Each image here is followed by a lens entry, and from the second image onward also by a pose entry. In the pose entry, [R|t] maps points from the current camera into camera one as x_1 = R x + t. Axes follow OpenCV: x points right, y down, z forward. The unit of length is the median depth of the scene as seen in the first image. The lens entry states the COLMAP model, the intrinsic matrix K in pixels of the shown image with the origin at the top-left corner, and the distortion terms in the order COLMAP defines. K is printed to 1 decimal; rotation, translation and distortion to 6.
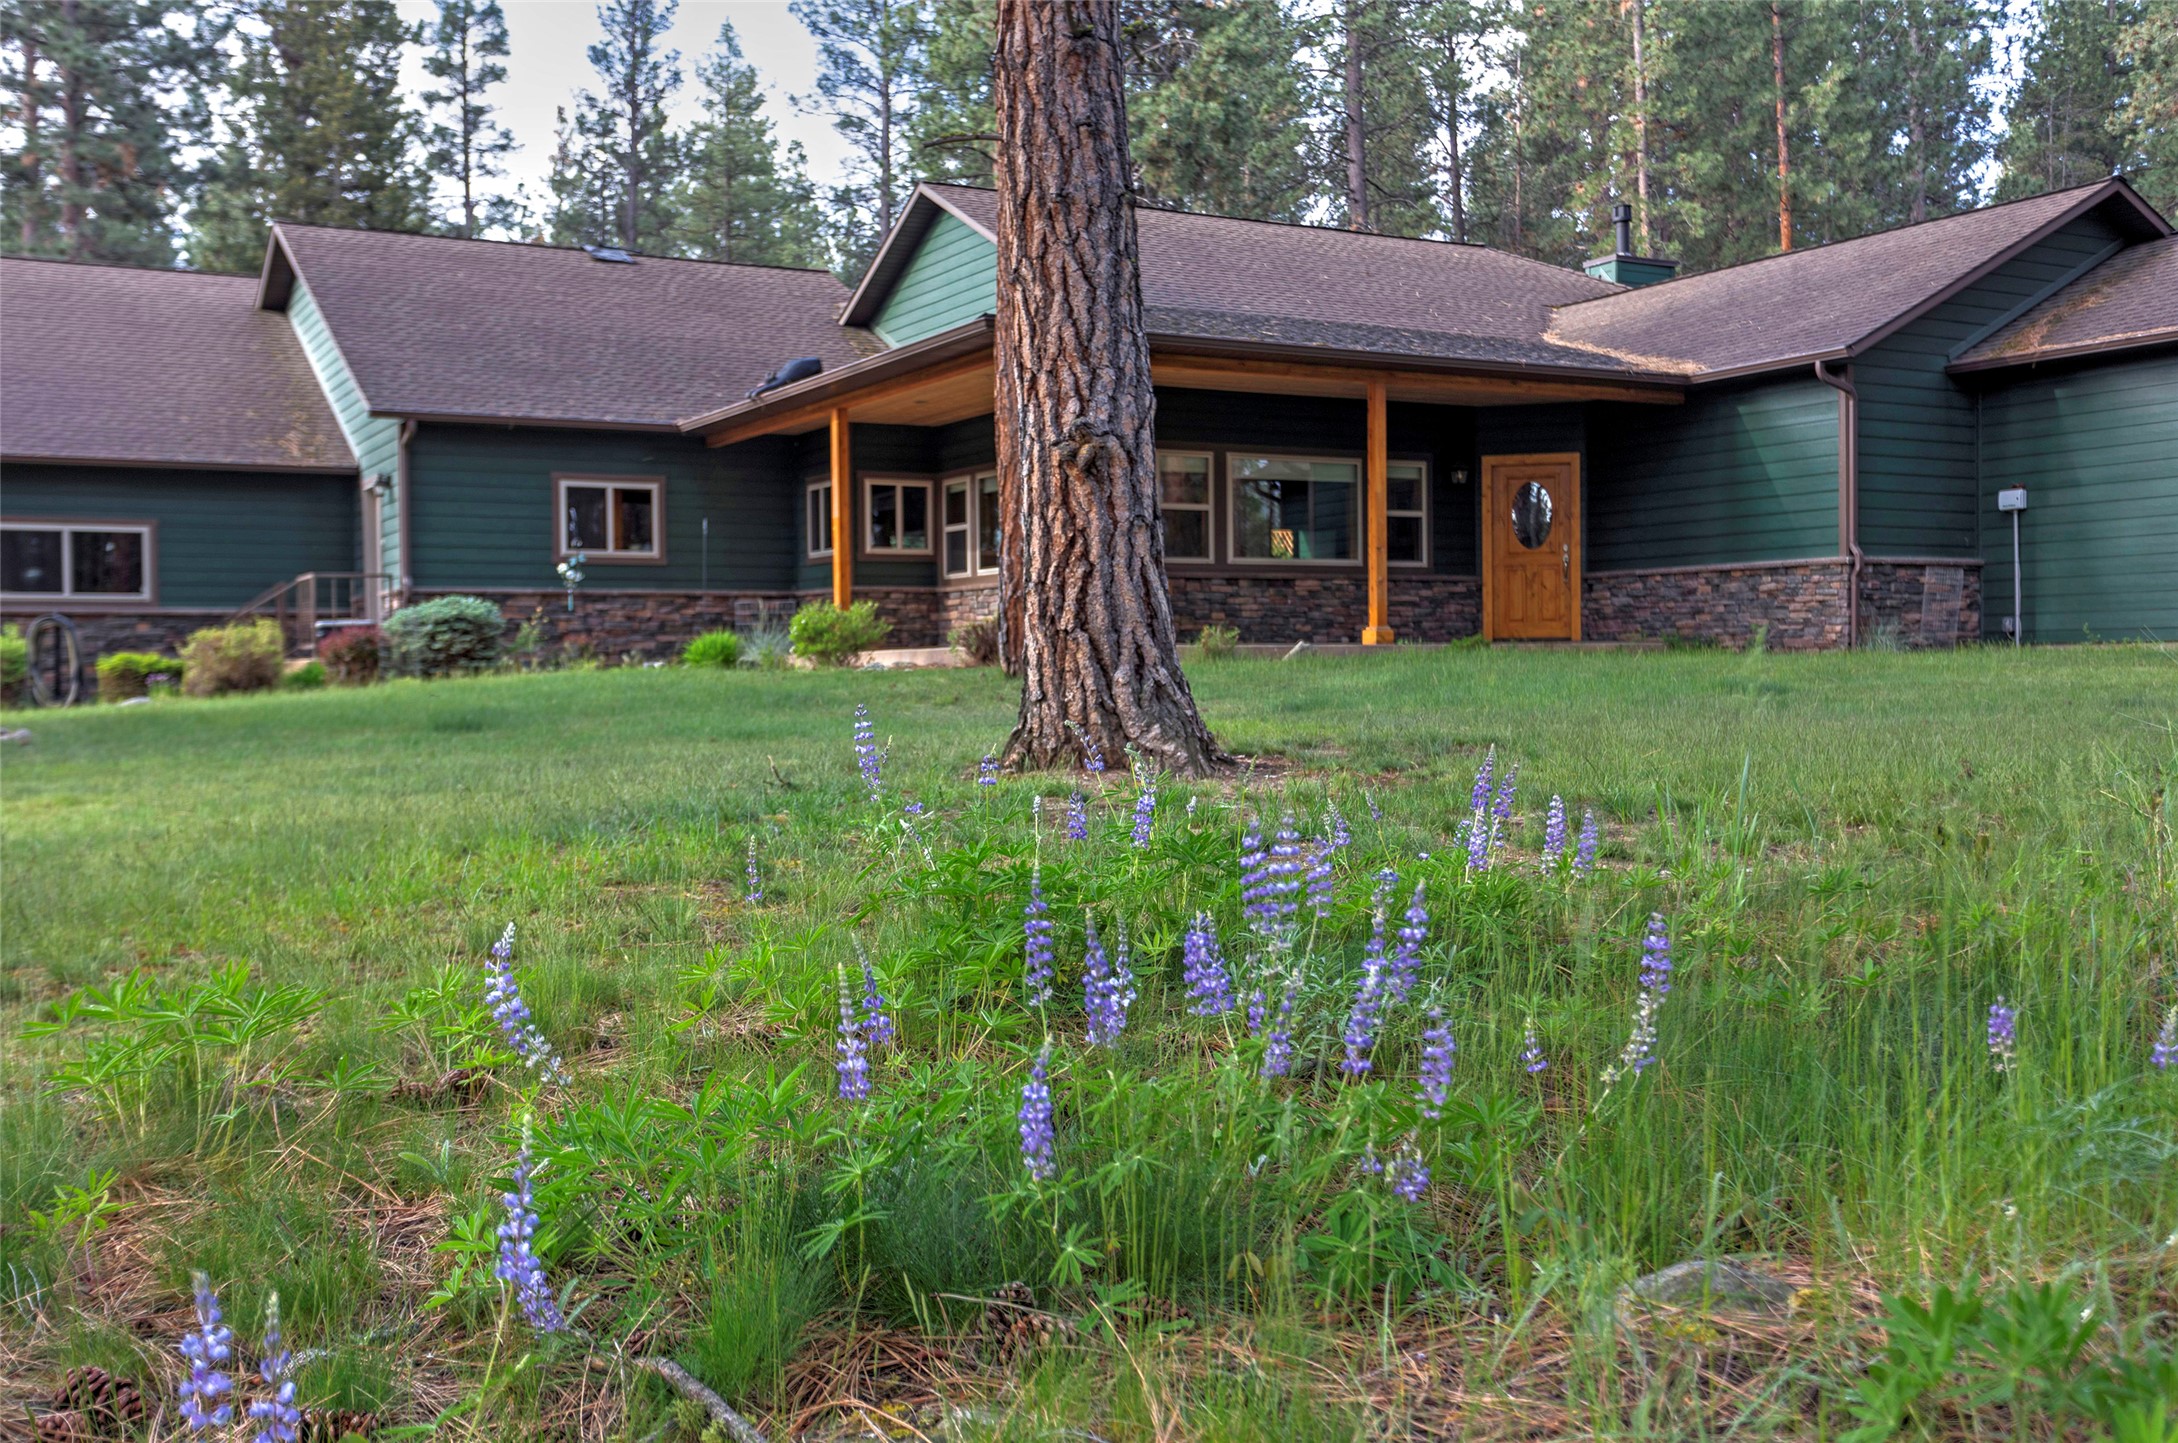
lens RADIAL K [[2082.4, 0, 1077.2], [0, 2082.4, 716.4], [0, 0, 1]] dist [0.023154, -0.018617]
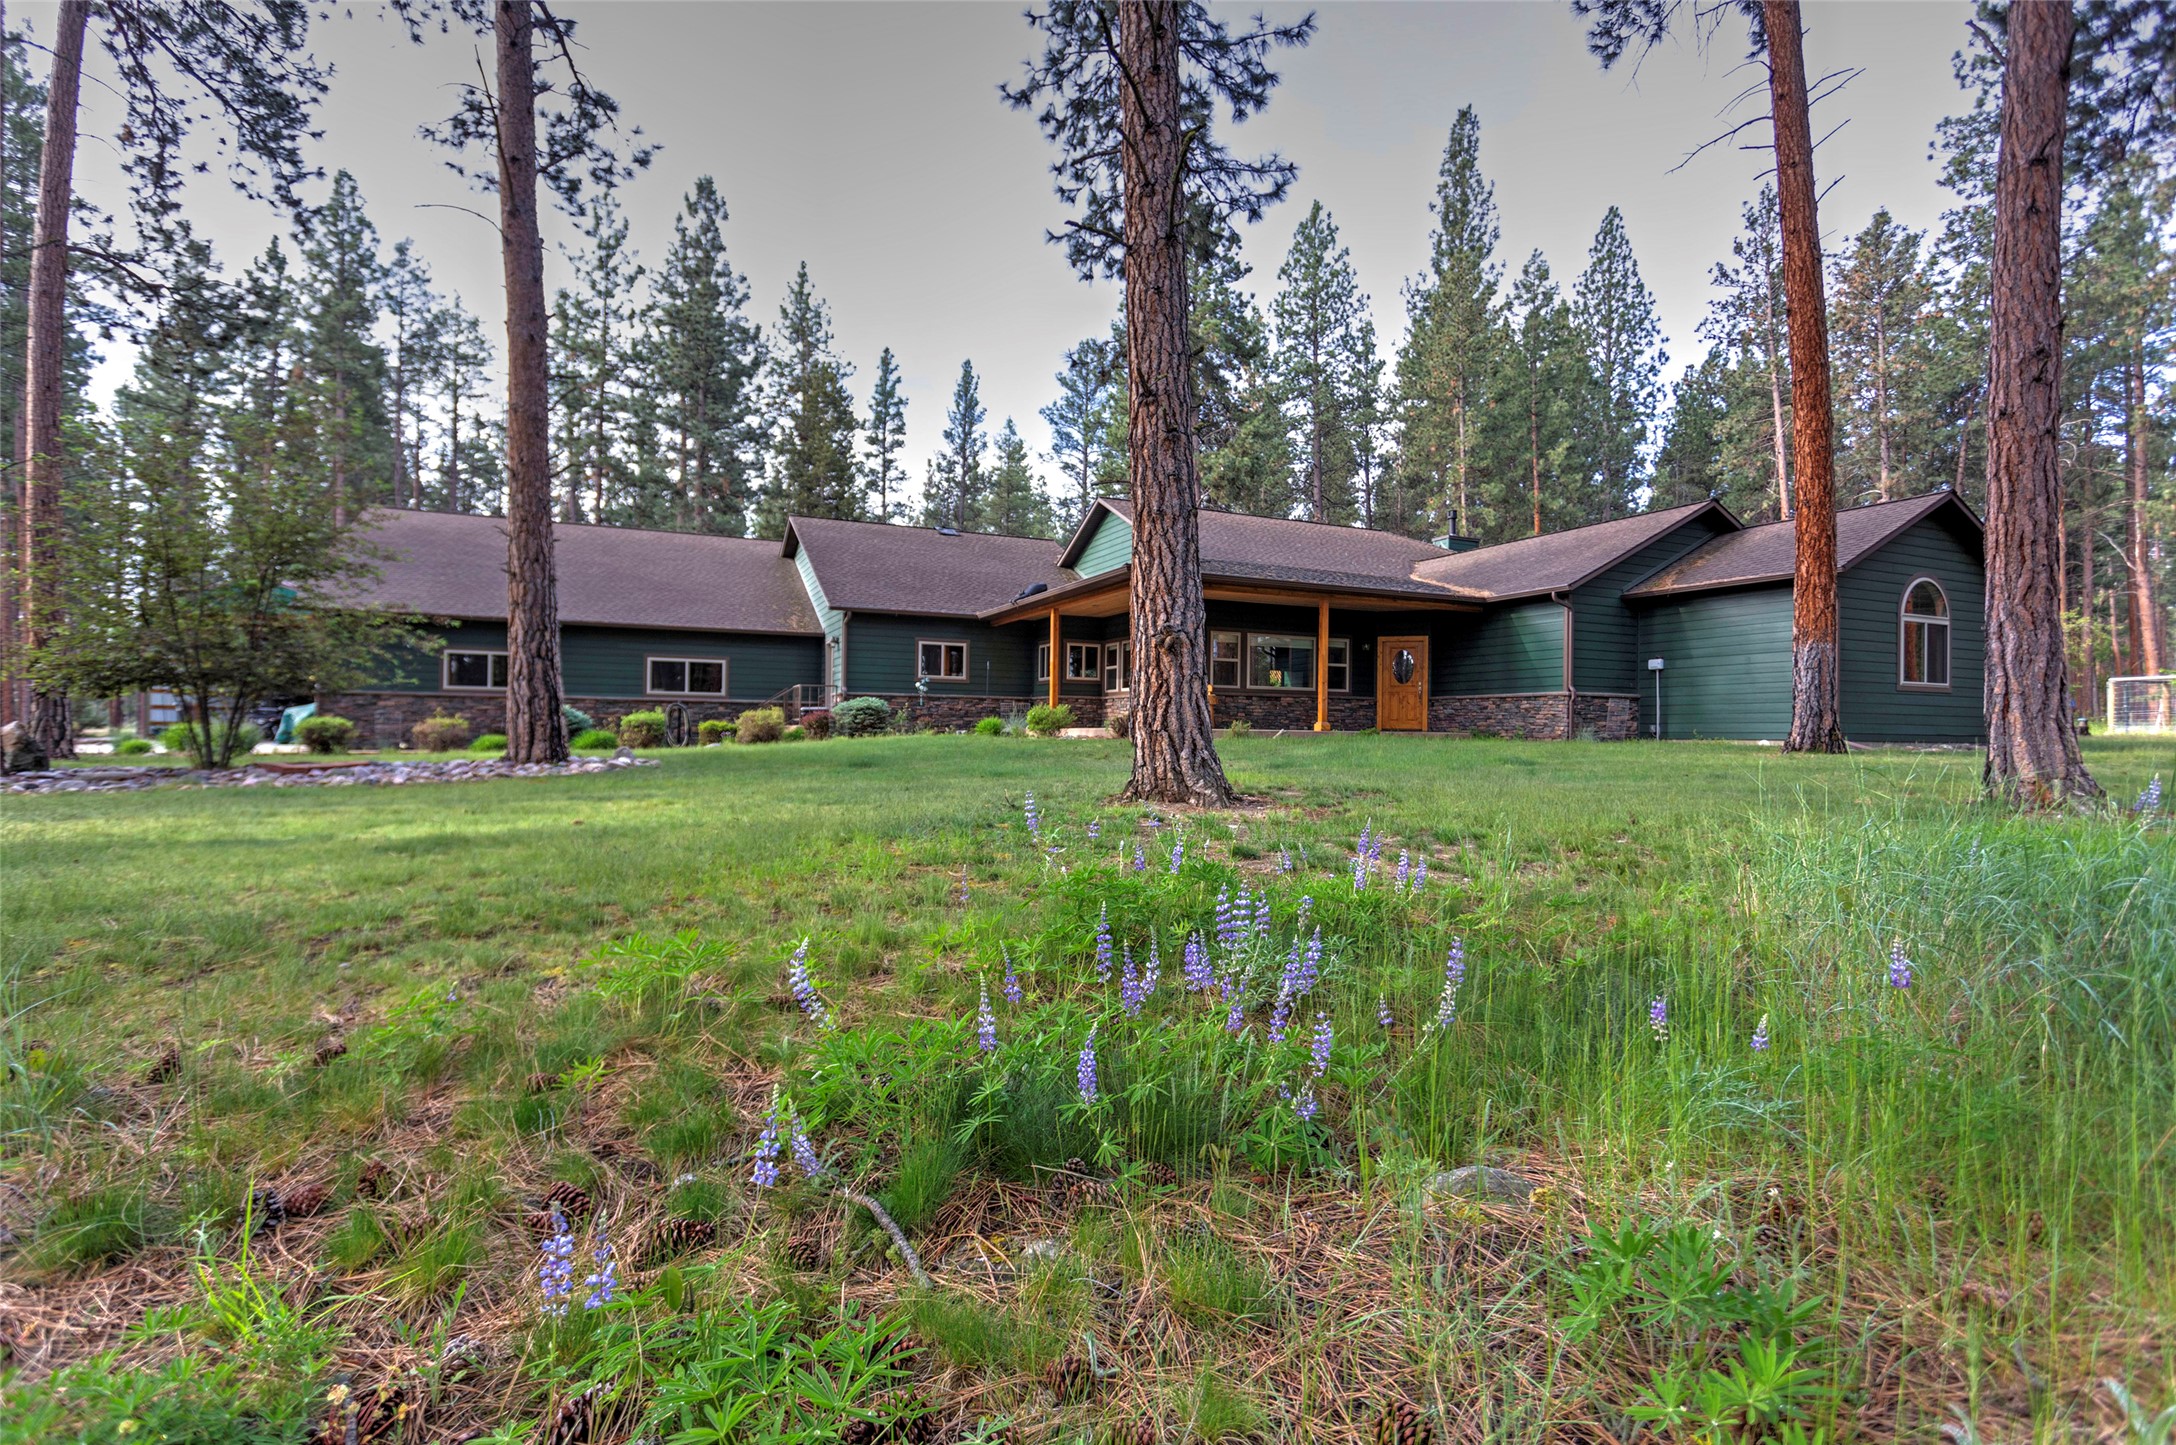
lens RADIAL K [[1026.4, 0, 1089.5], [0, 1026.4, 728.9], [0, 0, 1]] dist [0.003011, 0.000502]
pose [[0.996371, 0.023310, -0.081861, 0.003601], [-0.025495, 0.999343, -0.025750, -0.005515], [0.081207, 0.027744, 0.996311, 0.010555]]
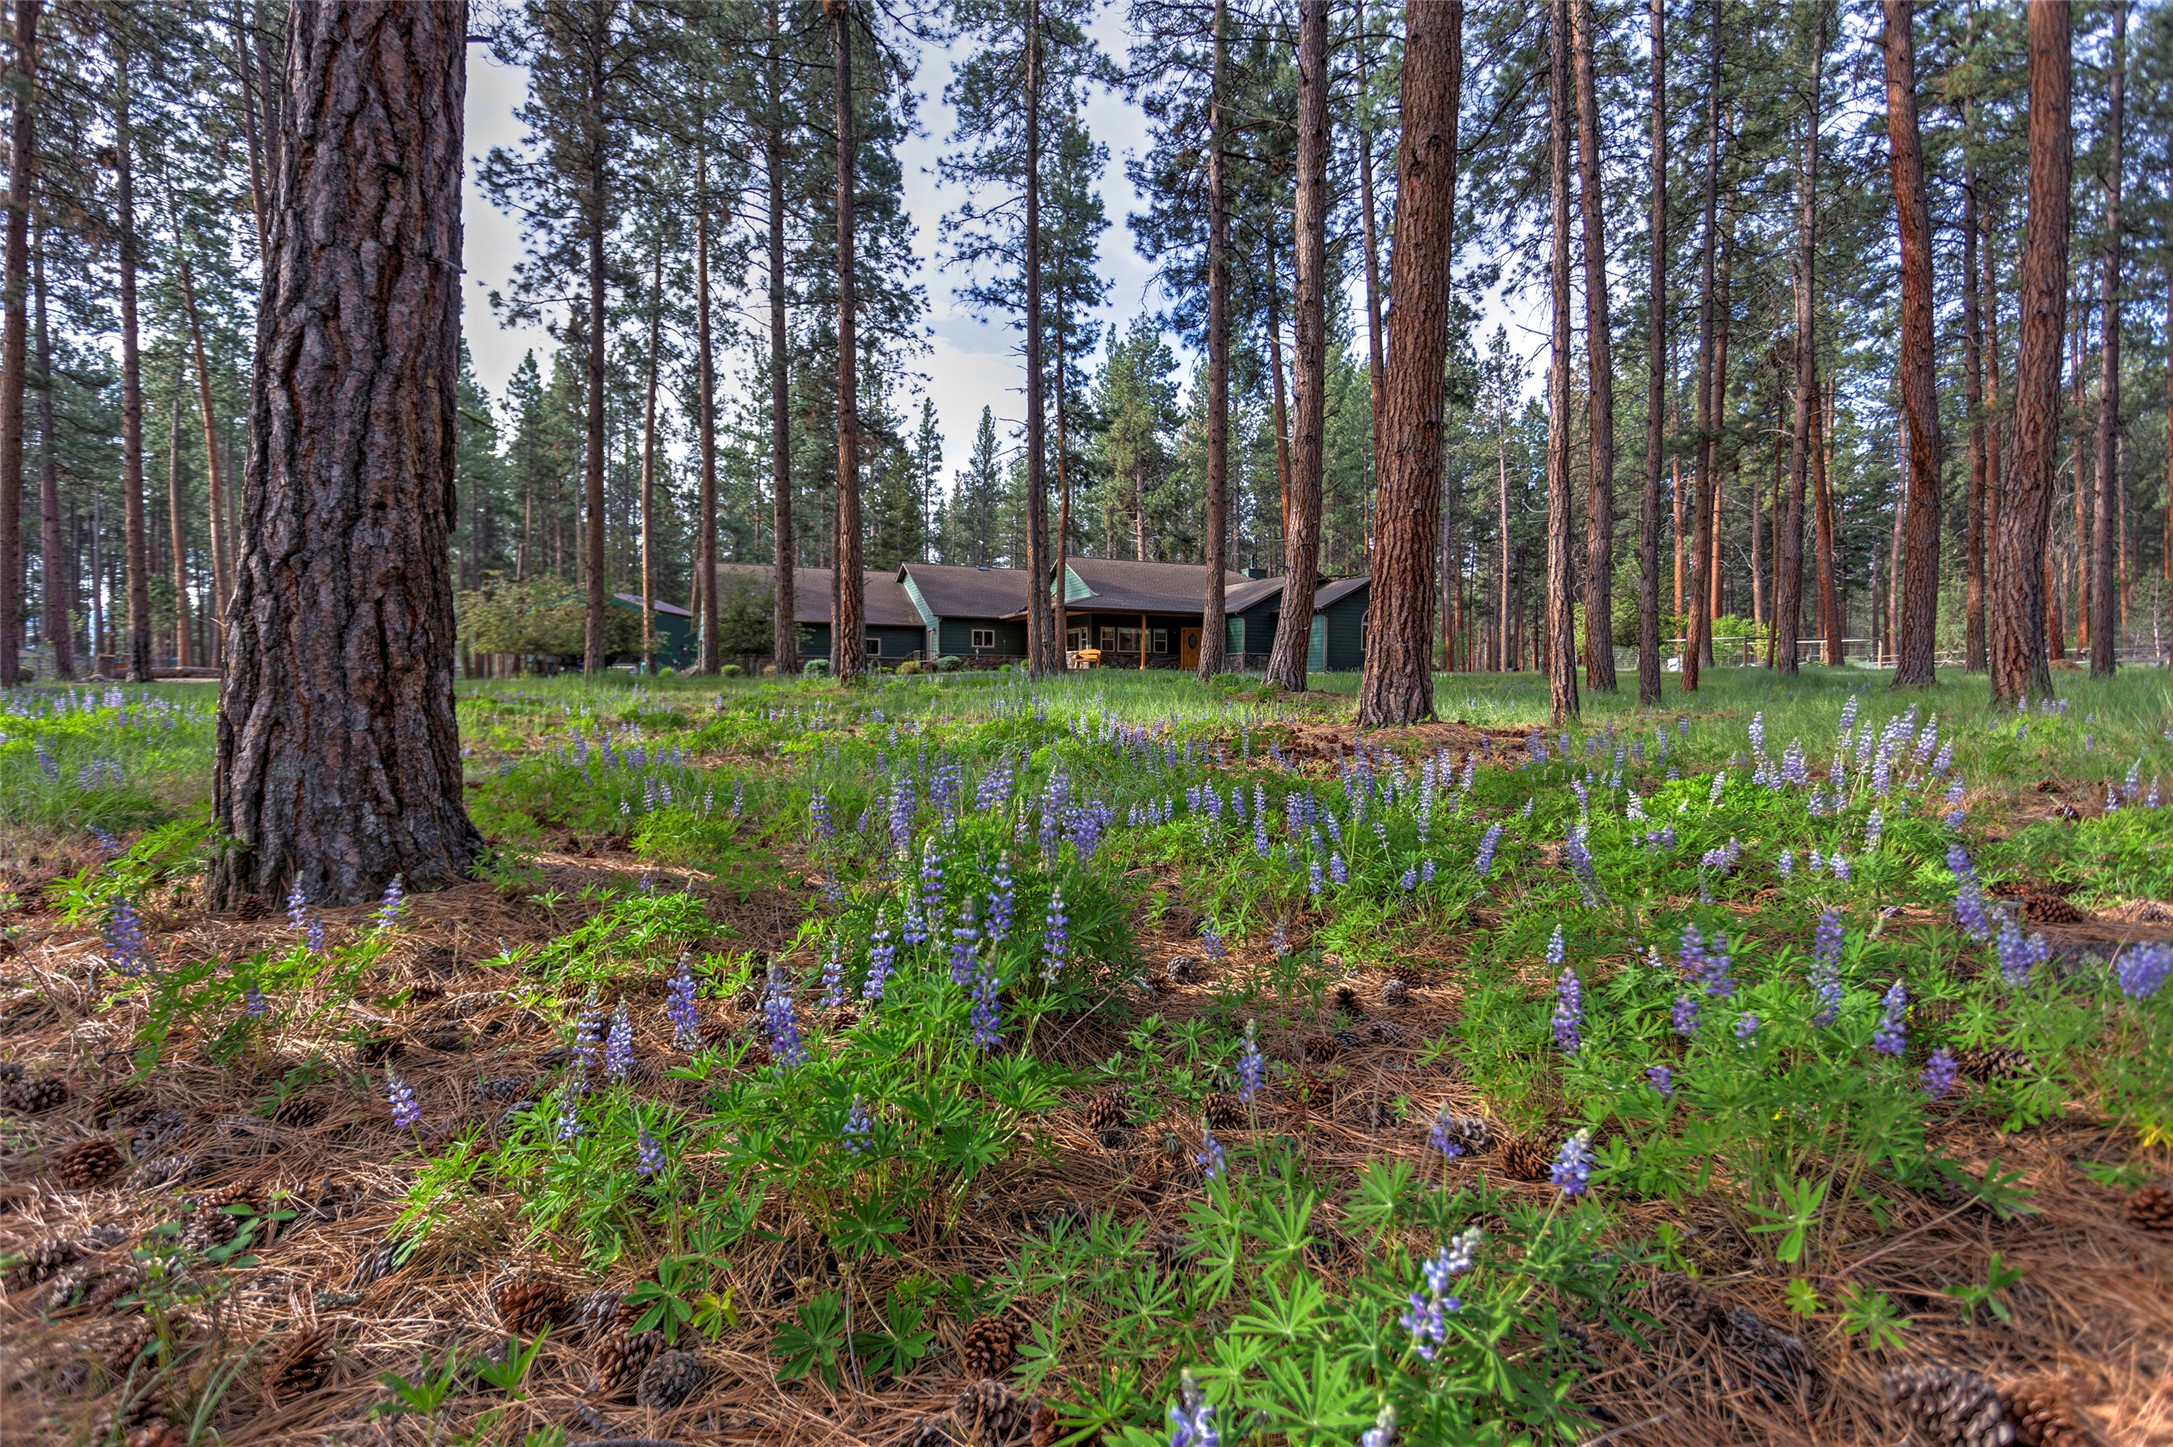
lens RADIAL K [[1035.7, 0, 1080.5], [0, 1035.7, 715.9], [0, 0, 1]] dist [-0.000187, 0.000451]
pose [[0.994240, 0.023930, -0.104474, 0.215491], [-0.023588, 0.999712, 0.004514, 0.054415], [0.104552, -0.002023, 0.994517, -1.172371]]
